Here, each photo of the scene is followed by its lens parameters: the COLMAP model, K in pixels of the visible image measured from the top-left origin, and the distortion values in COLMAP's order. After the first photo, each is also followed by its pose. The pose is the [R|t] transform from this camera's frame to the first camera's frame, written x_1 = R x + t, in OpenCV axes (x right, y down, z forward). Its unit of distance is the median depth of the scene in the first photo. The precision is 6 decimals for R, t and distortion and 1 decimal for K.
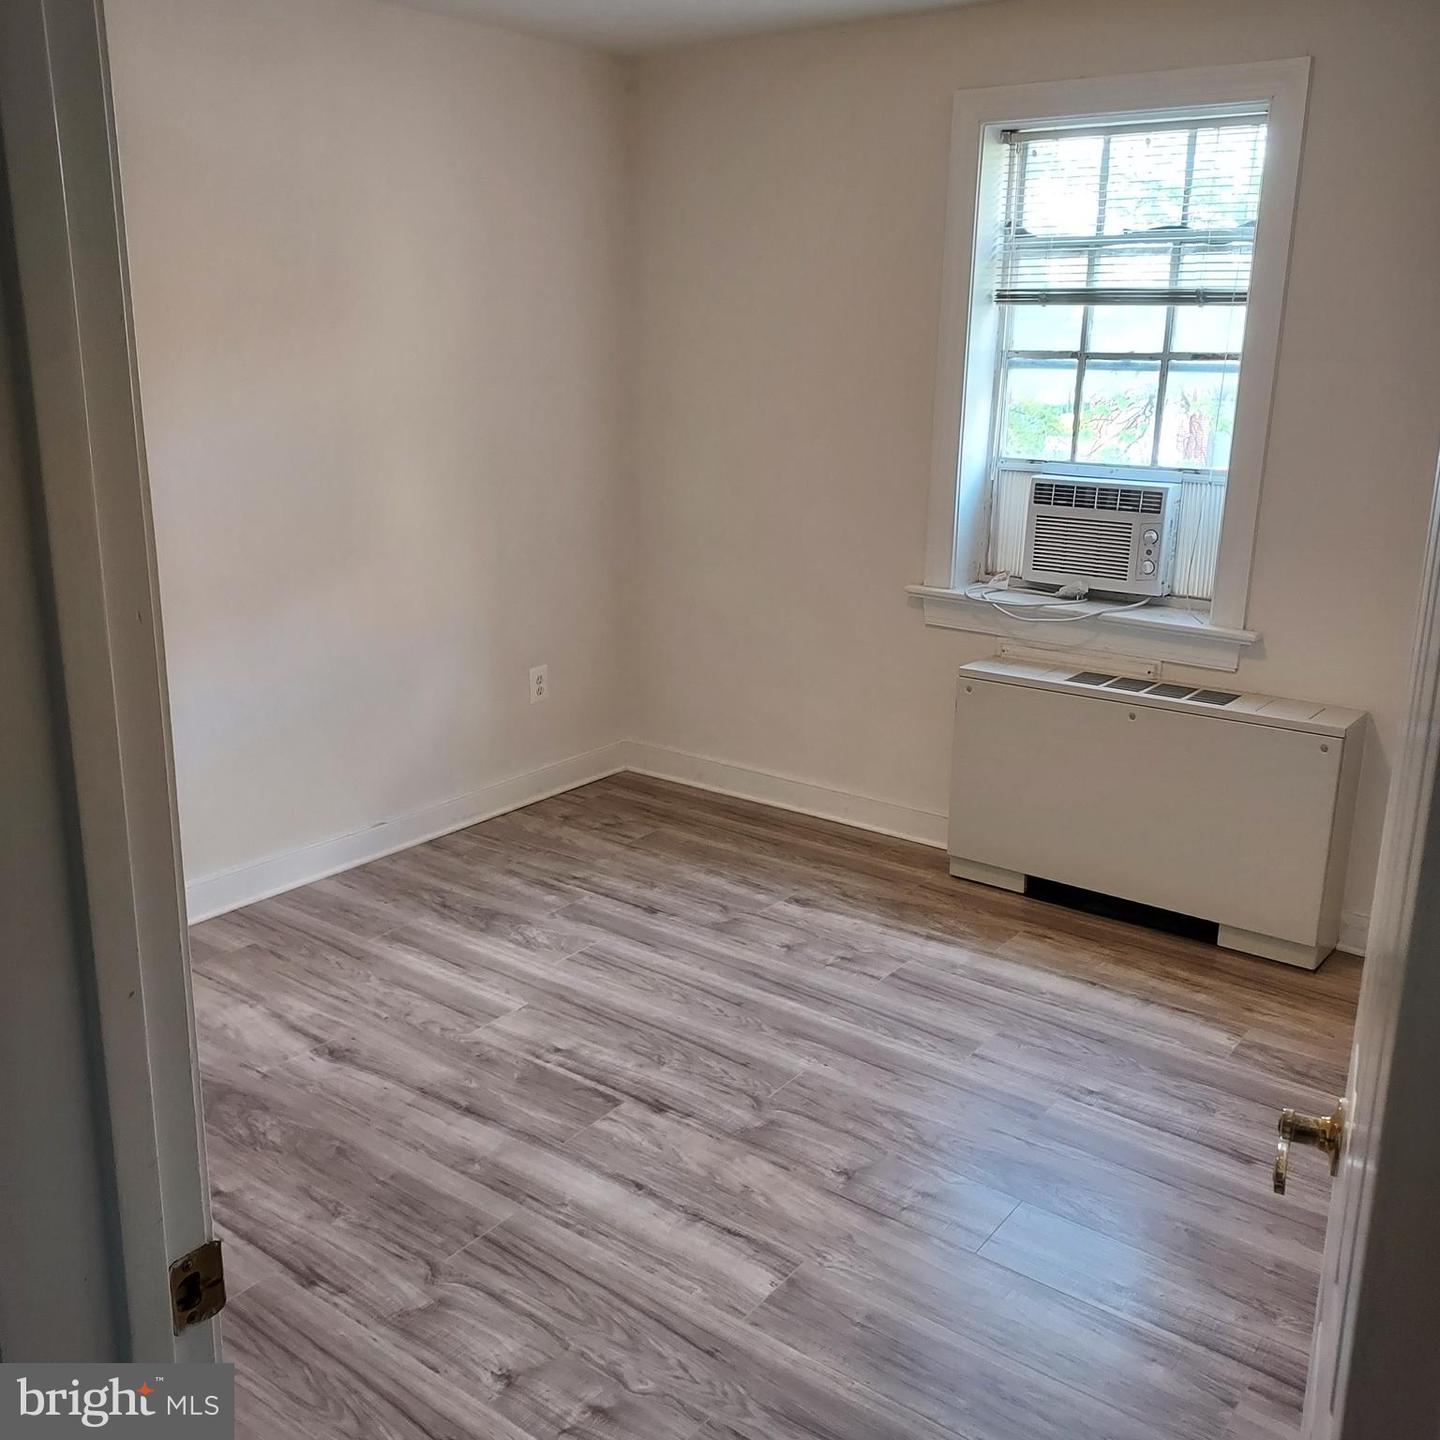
lens RADIAL K [[1396.1, 0, 720.0], [0, 1396.1, 720.0], [0, 0, 1]] dist [0.099675, -0.064898]
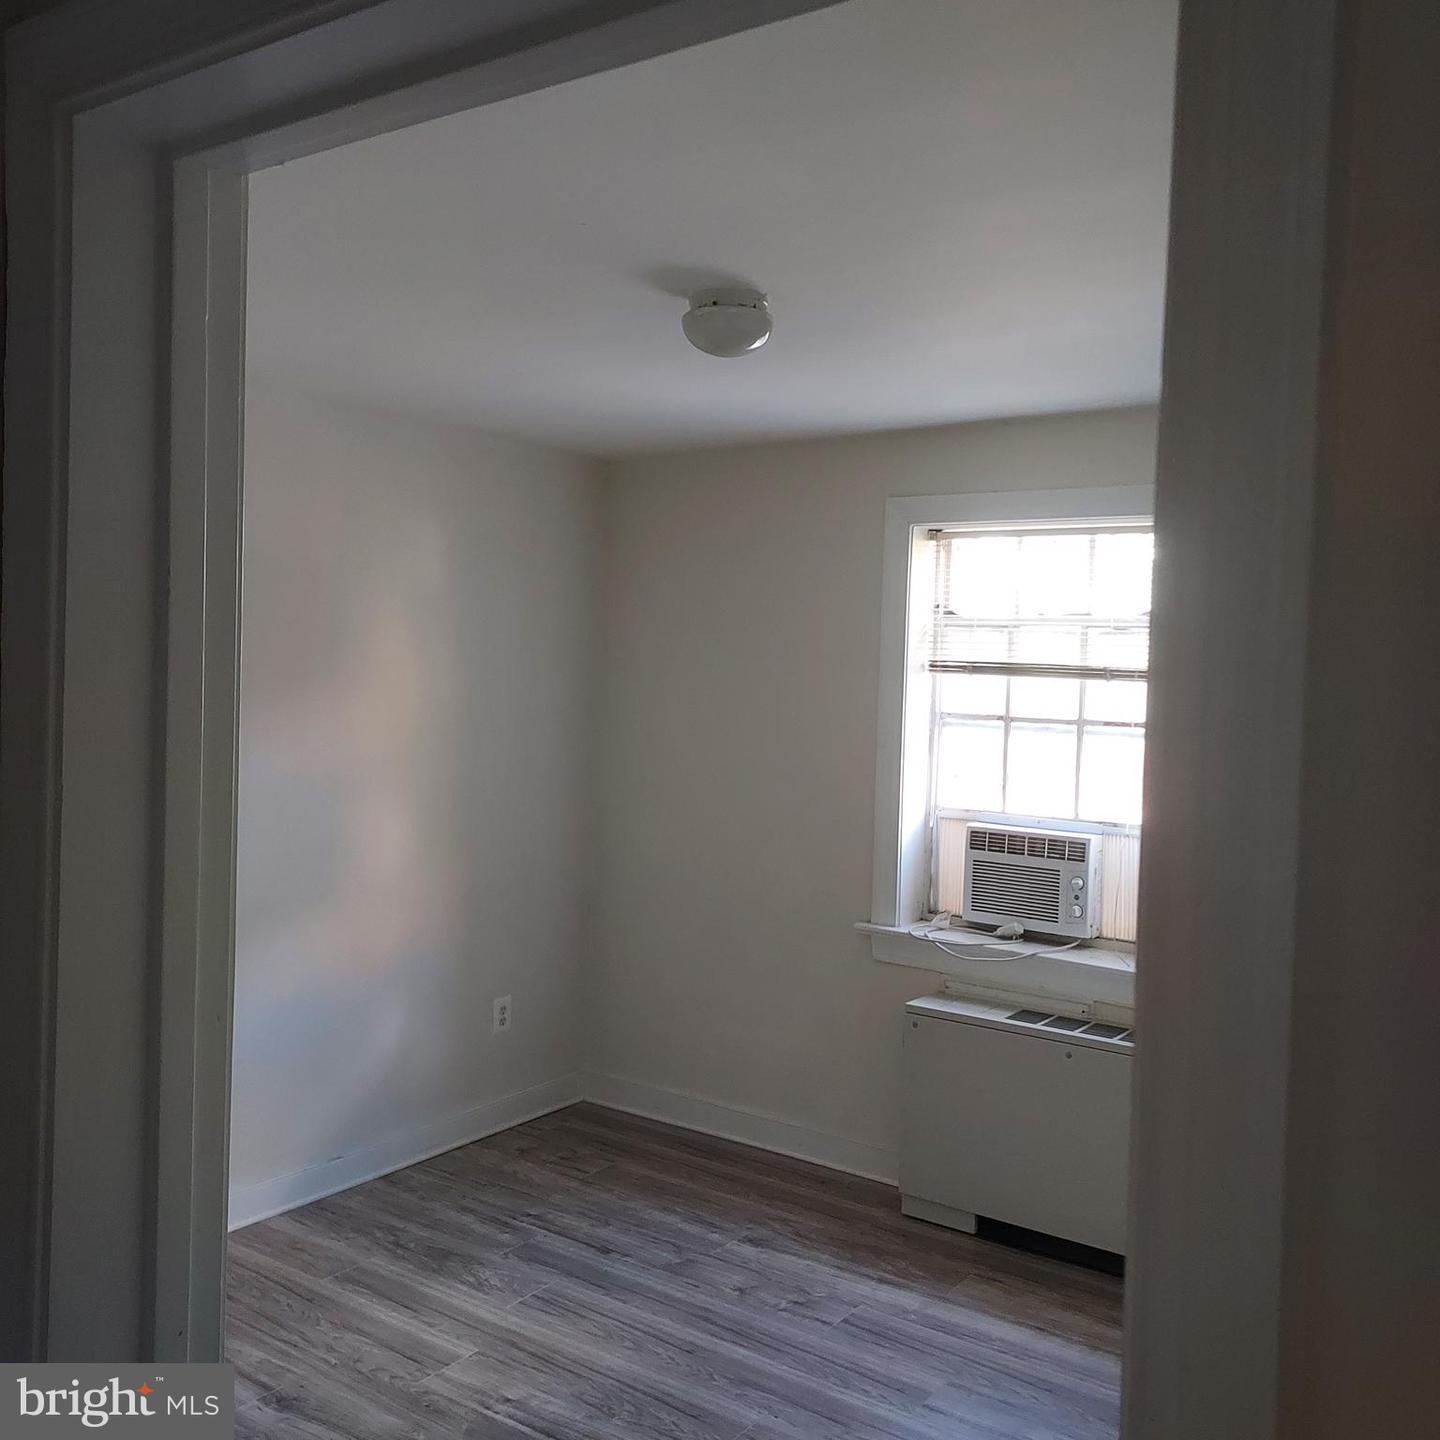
lens RADIAL K [[1378.1, 0, 720.0], [0, 1378.1, 720.0], [0, 0, 1]] dist [0.086107, -0.123833]
pose [[0.999546, 0.014928, 0.026170, 0.001549], [-0.008626, 0.974055, -0.226146, -0.008866], [-0.028867, 0.225818, 0.973742, -0.057529]]
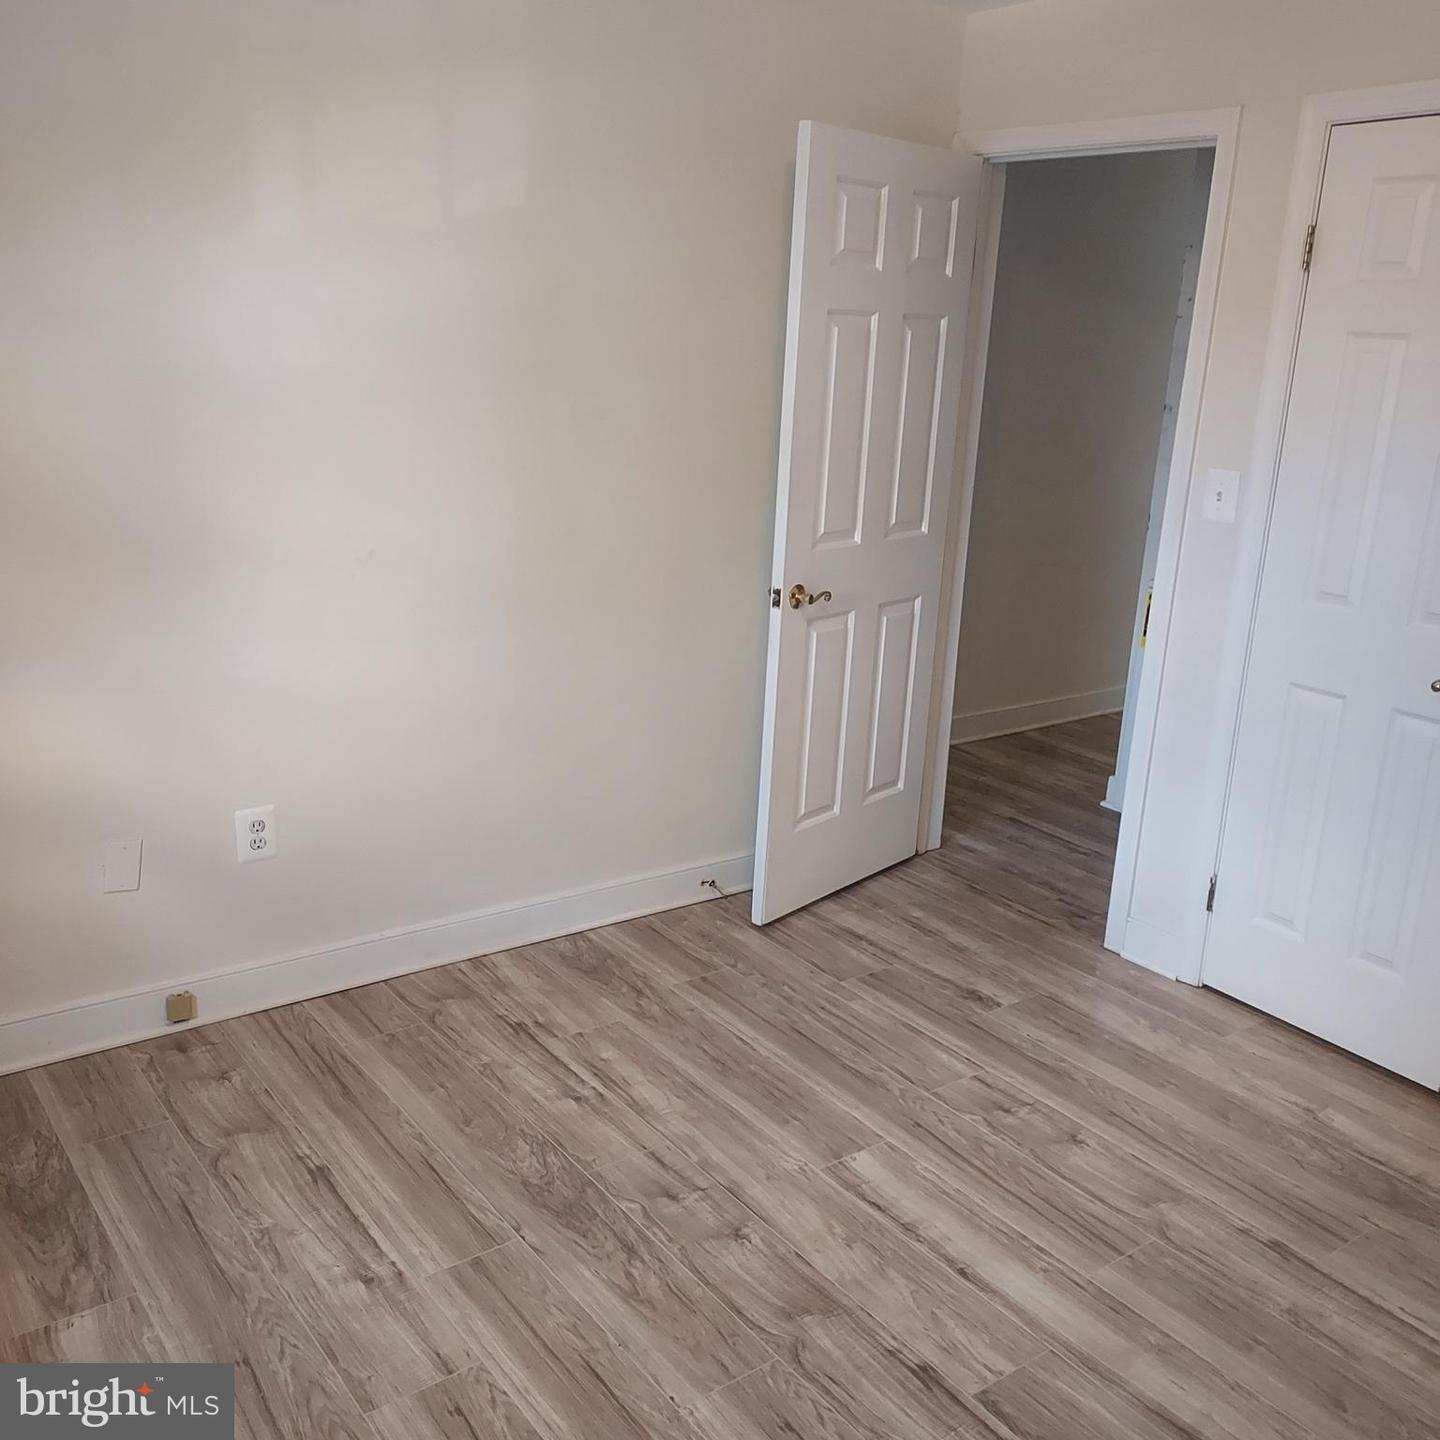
lens RADIAL K [[1396.1, 0, 720.0], [0, 1396.1, 720.0], [0, 0, 1]] dist [0.099675, -0.064898]
pose [[-0.958962, -0.136525, 0.248503, -0.056039], [0.012362, 0.855477, 0.517693, -0.298945], [-0.283266, 0.499520, -0.818682, 1.052720]]
